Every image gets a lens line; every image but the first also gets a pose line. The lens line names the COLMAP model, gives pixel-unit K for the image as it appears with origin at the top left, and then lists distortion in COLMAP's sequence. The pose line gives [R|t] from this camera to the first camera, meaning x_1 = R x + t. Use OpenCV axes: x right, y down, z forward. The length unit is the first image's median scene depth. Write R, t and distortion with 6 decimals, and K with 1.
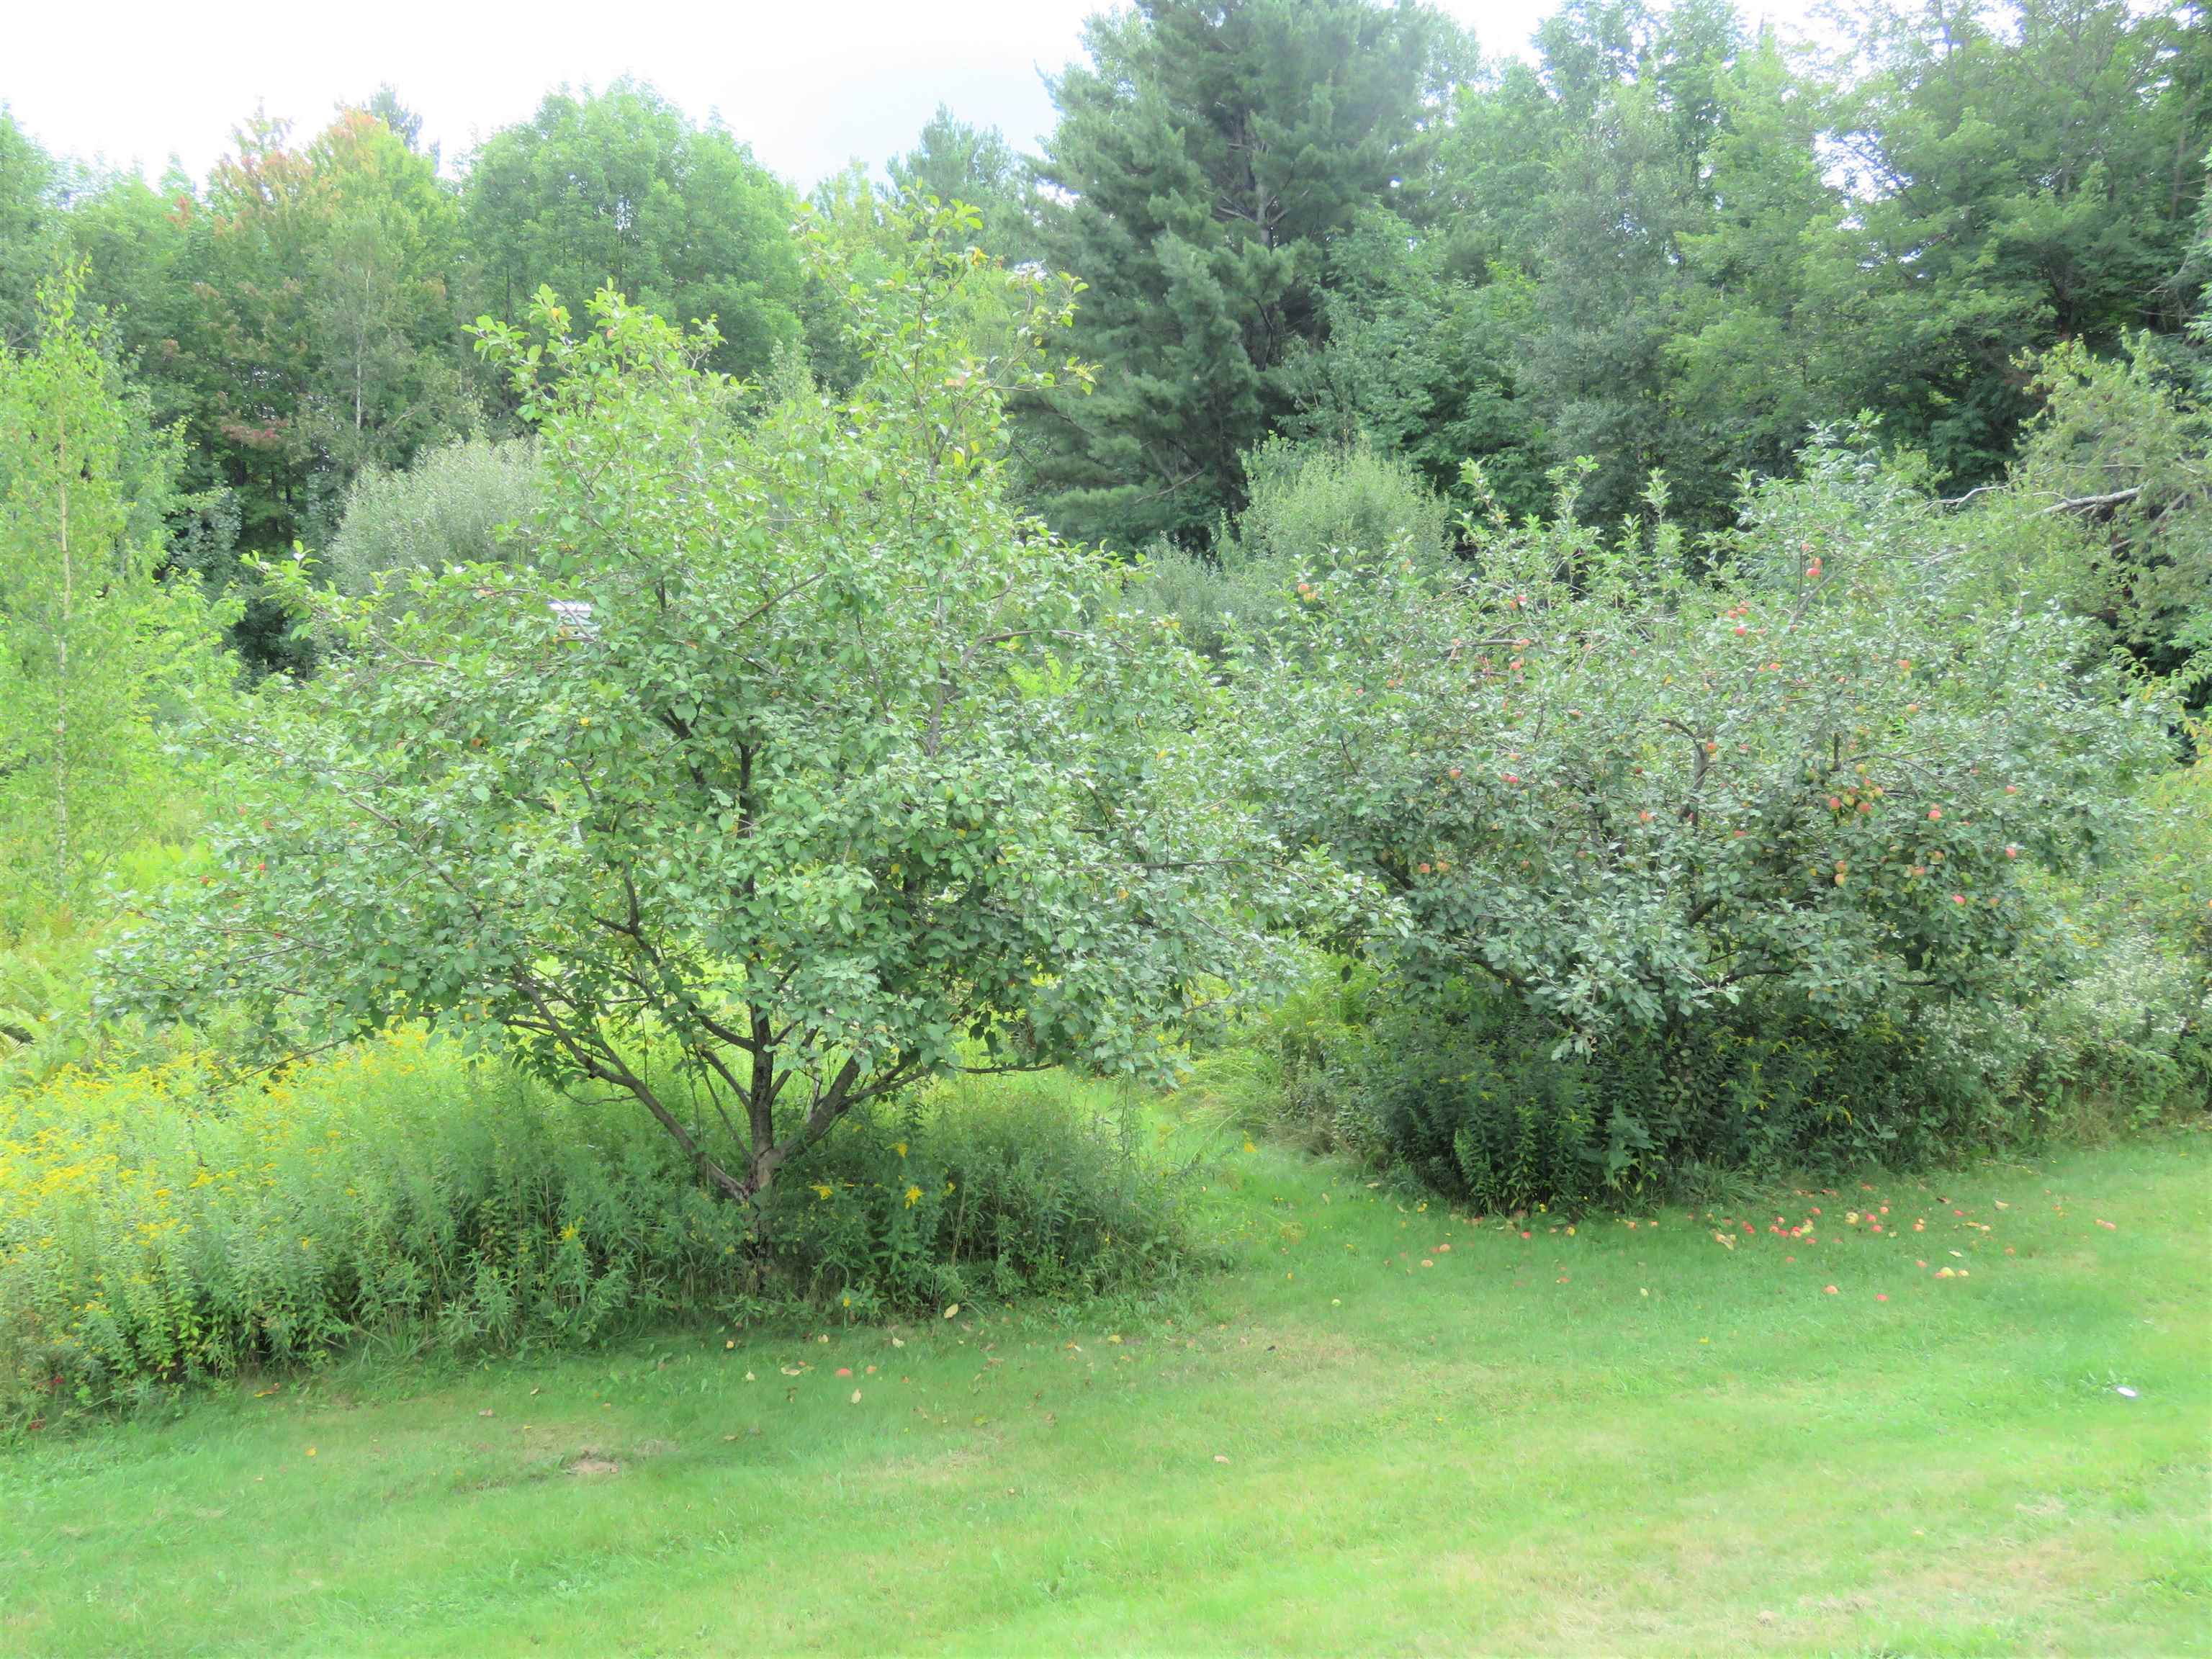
lens RADIAL K [[2292.7, 0, 1106.0], [0, 2292.7, 829.5], [0, 0, 1]] dist [-0.017654, -0.007827]
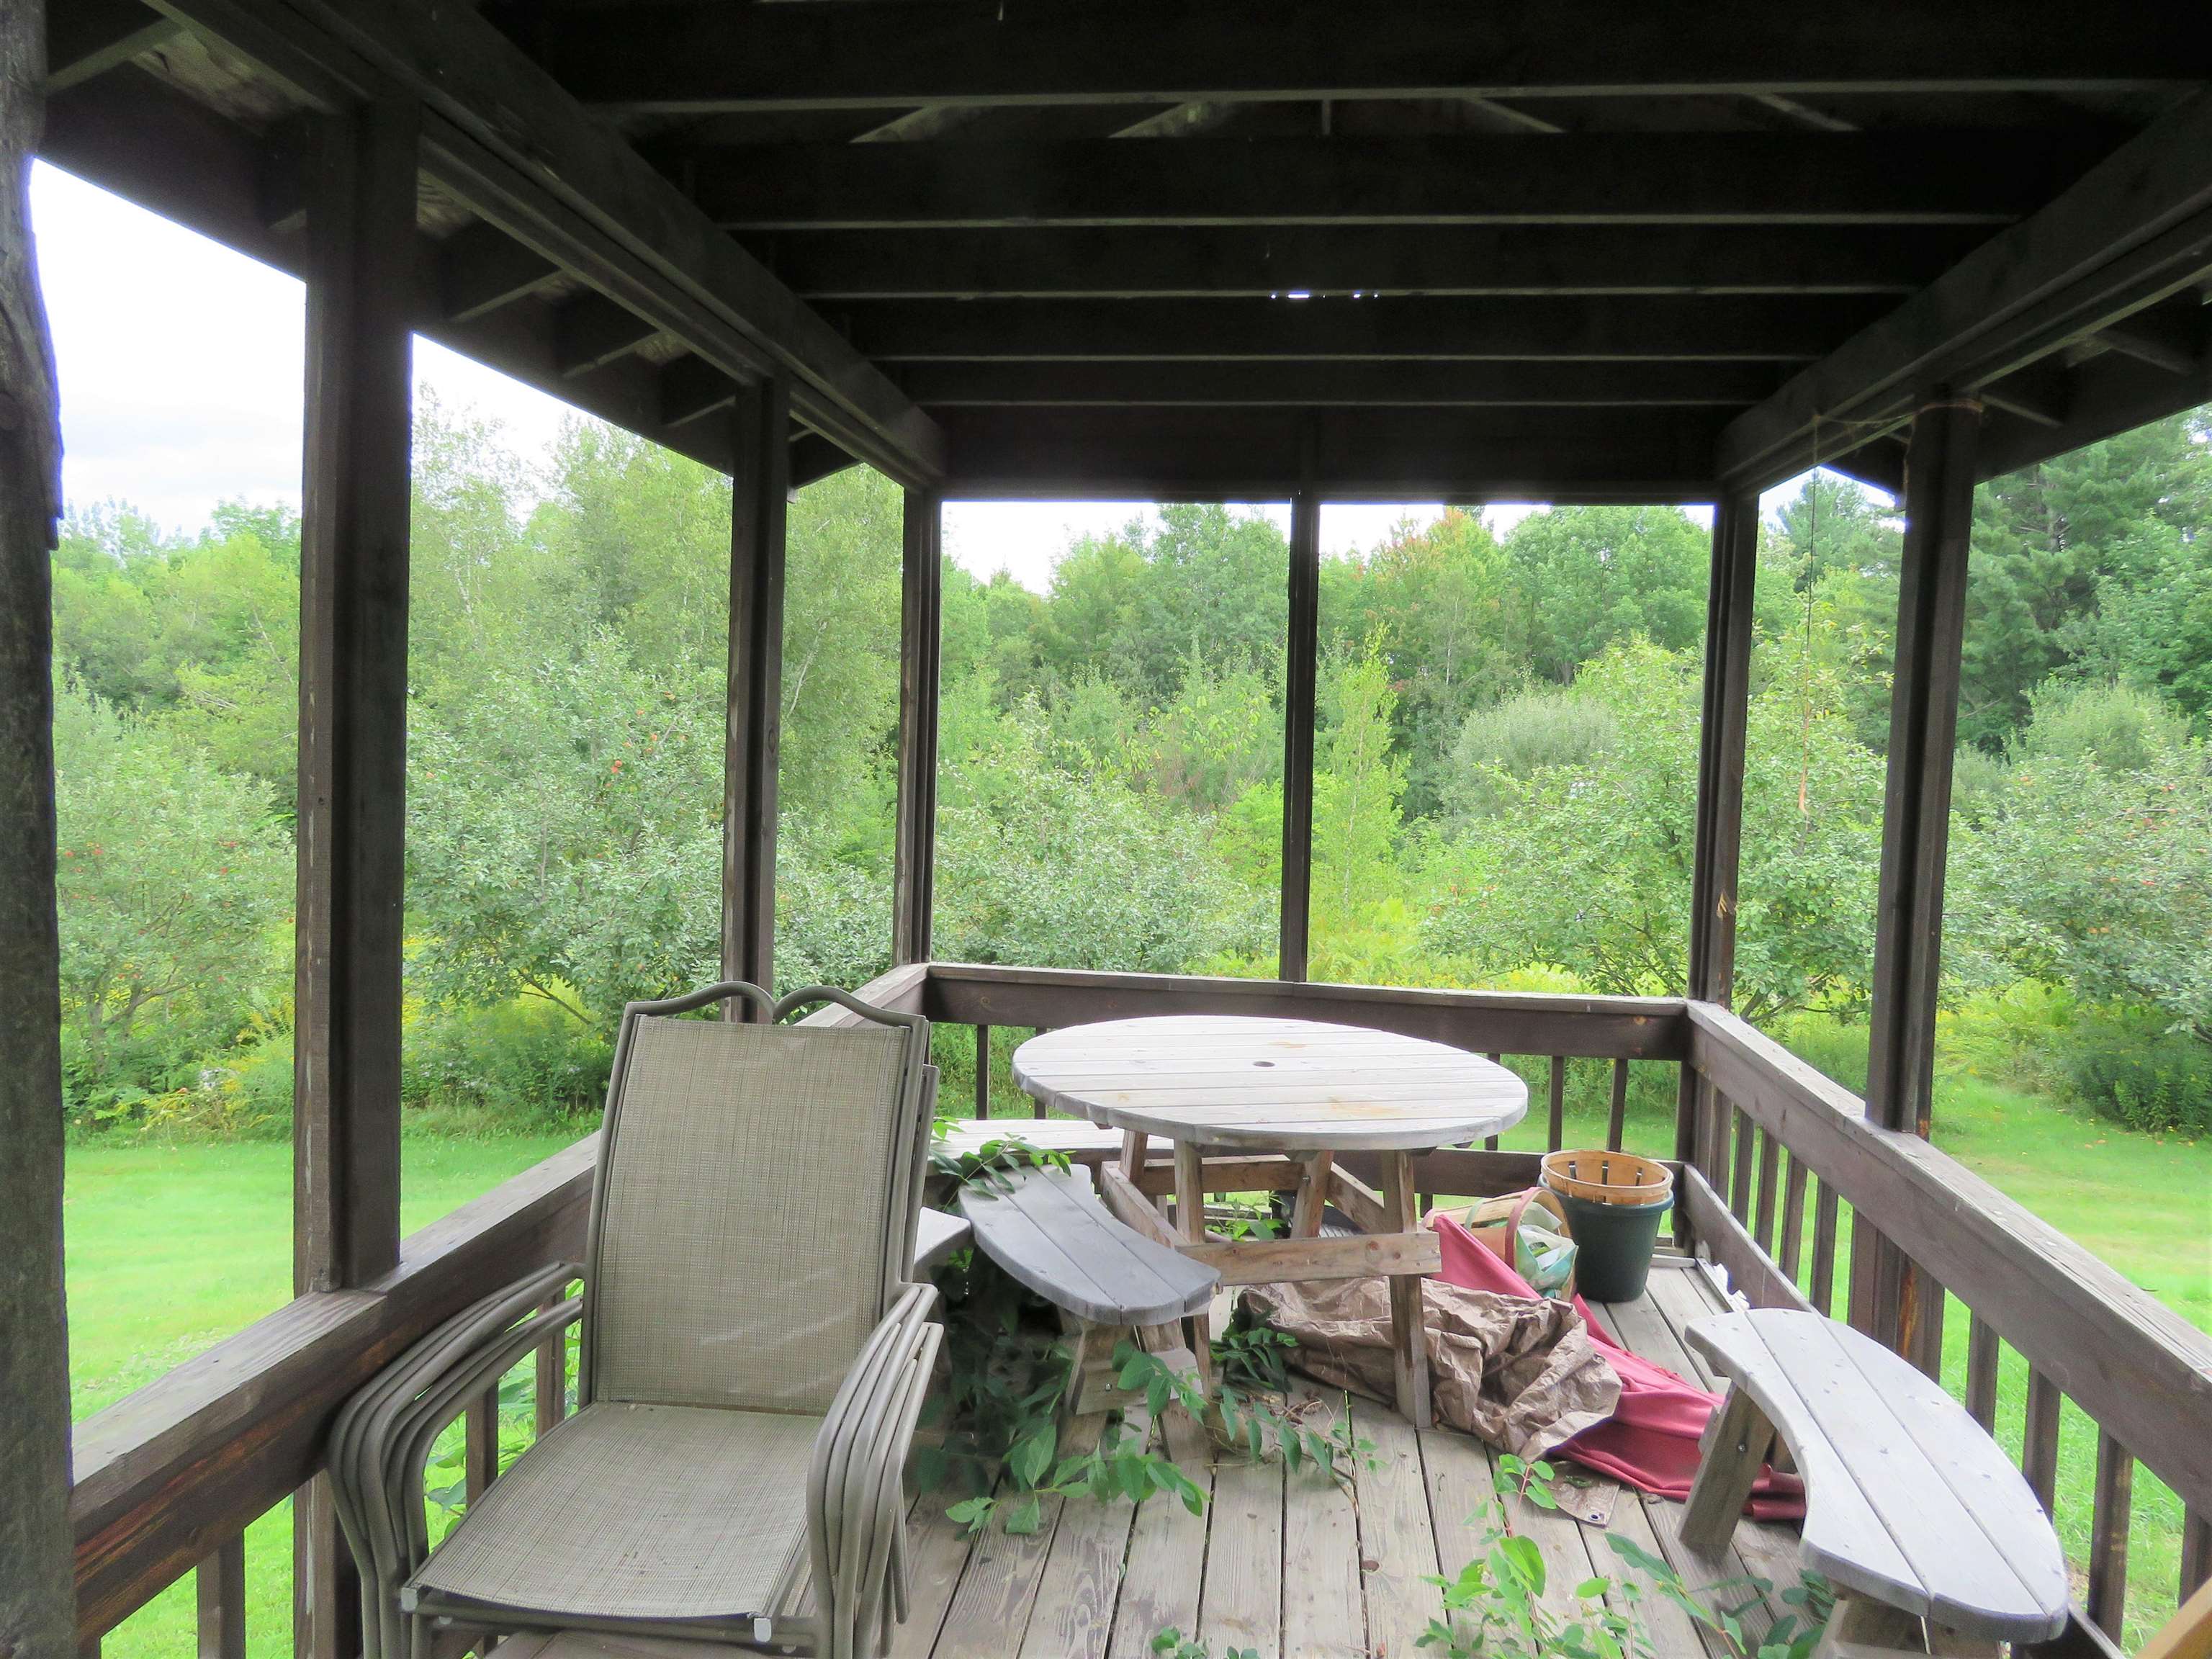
lens RADIAL K [[1409.1, 0, 1107.7], [0, 1409.1, 833.2], [0, 0, 1]] dist [-0.007996, 0.002160]
pose [[0.862151, 0.026863, -0.505940, 0.022783], [-0.058371, 0.997211, -0.046519, 0.033622], [0.503279, 0.069639, 0.861314, -0.336133]]
